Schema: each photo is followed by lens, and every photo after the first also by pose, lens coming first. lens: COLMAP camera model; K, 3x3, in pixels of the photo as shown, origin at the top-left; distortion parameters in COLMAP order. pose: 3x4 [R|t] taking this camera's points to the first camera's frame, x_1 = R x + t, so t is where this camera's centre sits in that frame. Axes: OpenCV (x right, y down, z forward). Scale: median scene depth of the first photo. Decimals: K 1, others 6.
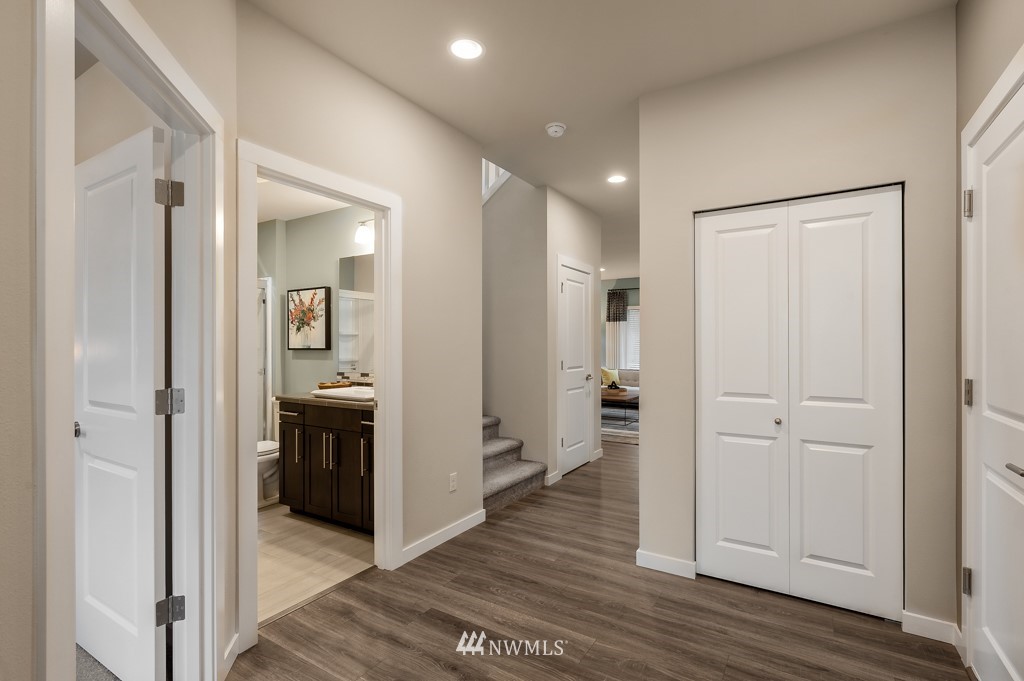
lens RADIAL K [[485.5, 0, 503.9], [0, 485.5, 344.5], [0, 0, 1]] dist [-0.000110, 0.001087]
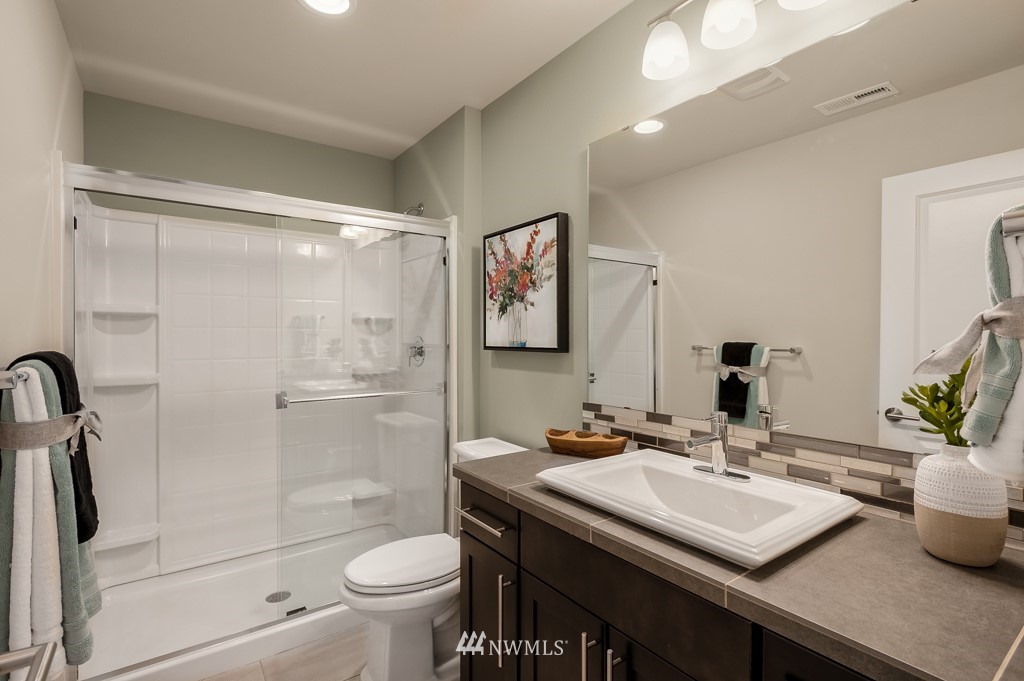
lens RADIAL K [[485.5, 0, 510.4], [0, 485.5, 338.6], [0, 0, 1]] dist [-0.000110, 0.001087]
pose [[0.929382, 0.003647, -0.369100, -0.233178], [-0.002073, 0.999987, 0.004659, -0.003254], [0.369112, -0.003565, 0.929378, 0.542133]]
